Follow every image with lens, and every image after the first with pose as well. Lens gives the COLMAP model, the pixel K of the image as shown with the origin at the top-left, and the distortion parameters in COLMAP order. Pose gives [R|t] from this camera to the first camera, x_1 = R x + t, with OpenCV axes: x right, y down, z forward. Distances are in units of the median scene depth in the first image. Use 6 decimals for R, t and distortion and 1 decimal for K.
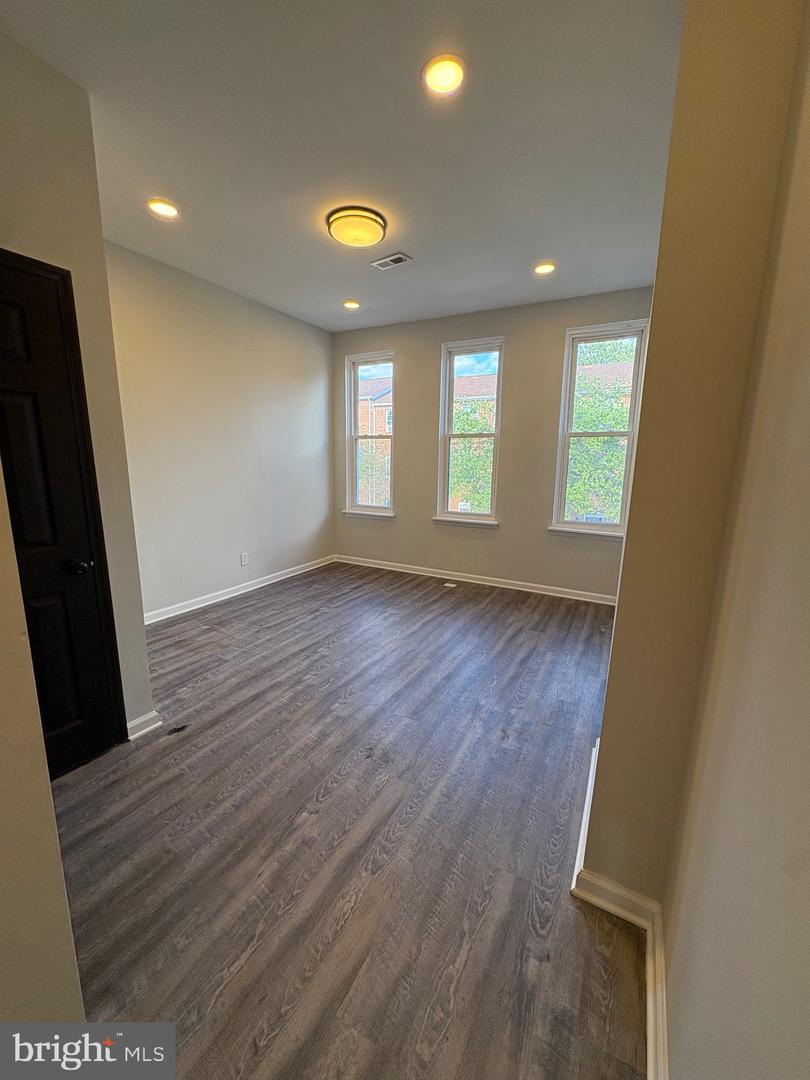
lens RADIAL K [[429.3, 0, 405.5], [0, 429.3, 540.6], [0, 0, 1]] dist [0.000718, 0.000022]
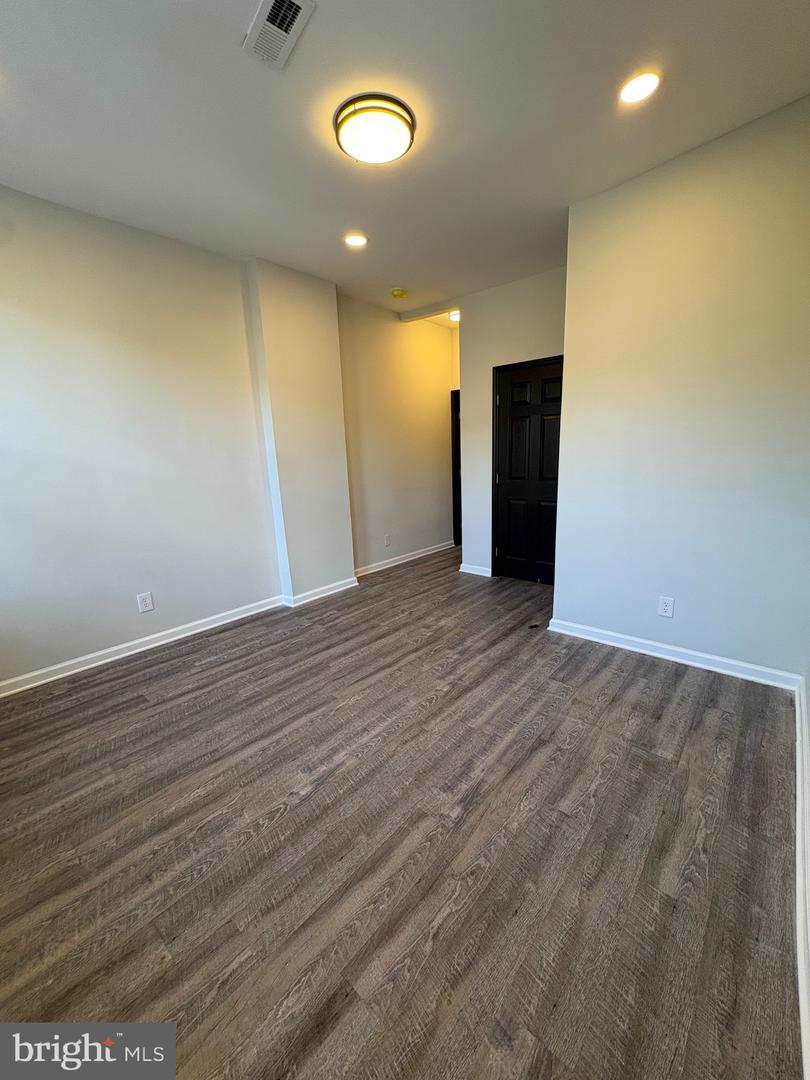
lens RADIAL K [[429.3, 0, 407.8], [0, 429.3, 540.6], [0, 0, 1]] dist [0.000718, 0.000022]
pose [[-0.975523, -0.026058, 0.218348, -0.304743], [0.060582, 0.922680, 0.380777, -0.314435], [-0.211387, 0.384685, -0.898517, 1.679876]]
